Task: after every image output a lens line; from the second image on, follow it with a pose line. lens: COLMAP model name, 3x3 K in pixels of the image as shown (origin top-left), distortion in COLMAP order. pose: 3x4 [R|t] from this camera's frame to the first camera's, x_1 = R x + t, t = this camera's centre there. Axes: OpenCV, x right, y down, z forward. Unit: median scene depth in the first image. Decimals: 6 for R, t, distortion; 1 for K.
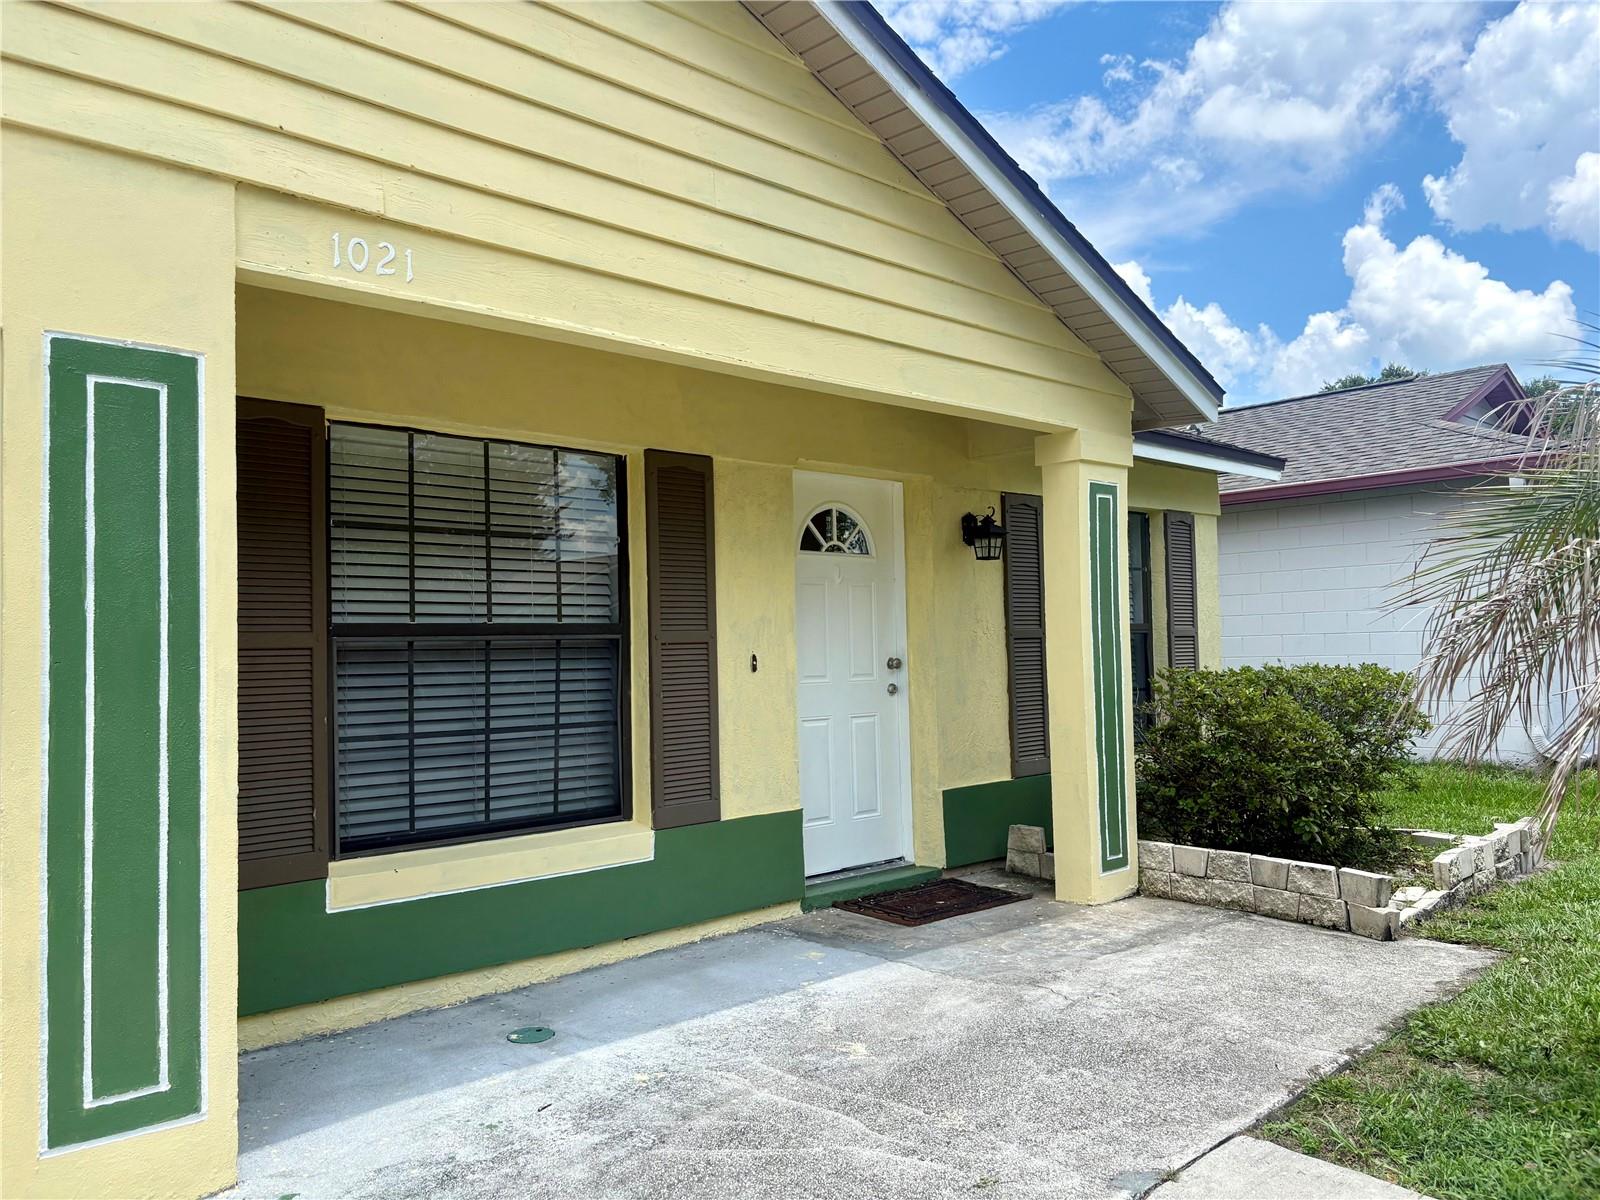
lens RADIAL K [[1137.6, 0, 793.6], [0, 1137.6, 598.4], [0, 0, 1]] dist [0.006070, 0.003429]
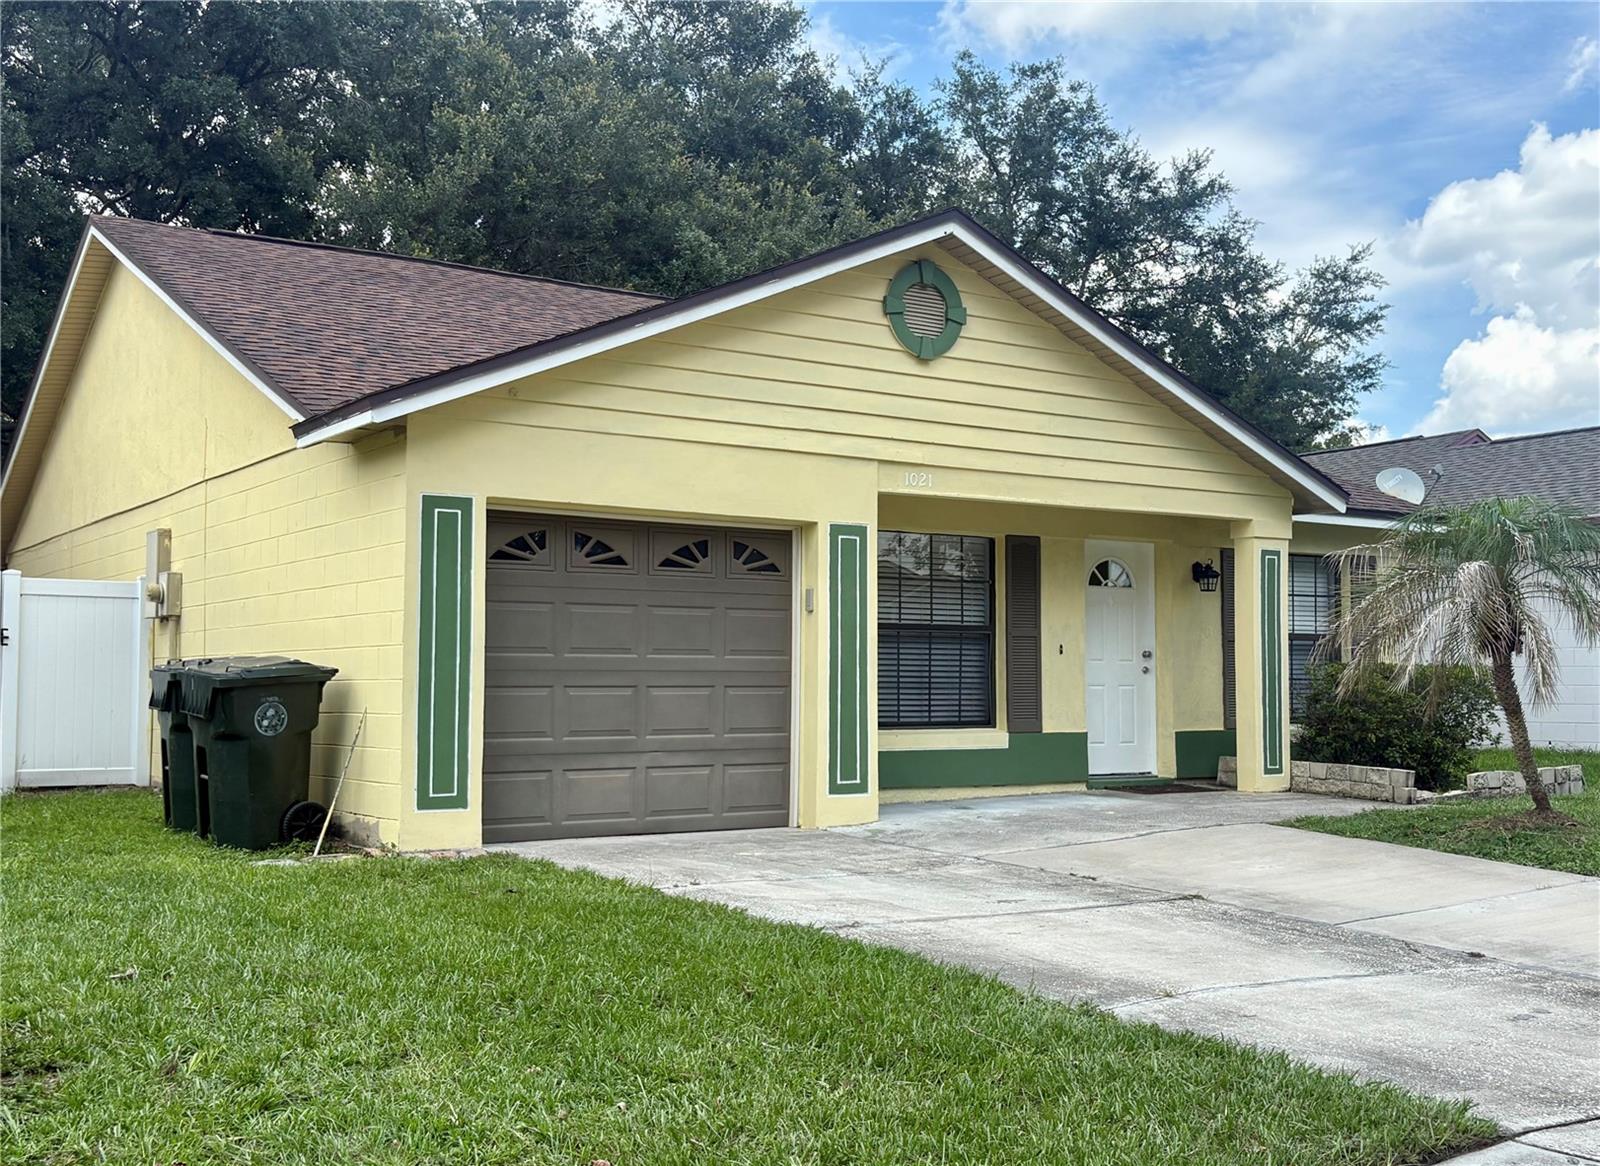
lens RADIAL K [[1711.3, 0, 763.0], [0, 1711.3, 607.2], [0, 0, 1]] dist [0.076803, 0.000000]
pose [[0.982694, 0.015889, -0.184554, 0.001511], [-0.015352, 0.999873, 0.004337, -0.014247], [0.184599, -0.001429, 0.982813, -1.719835]]
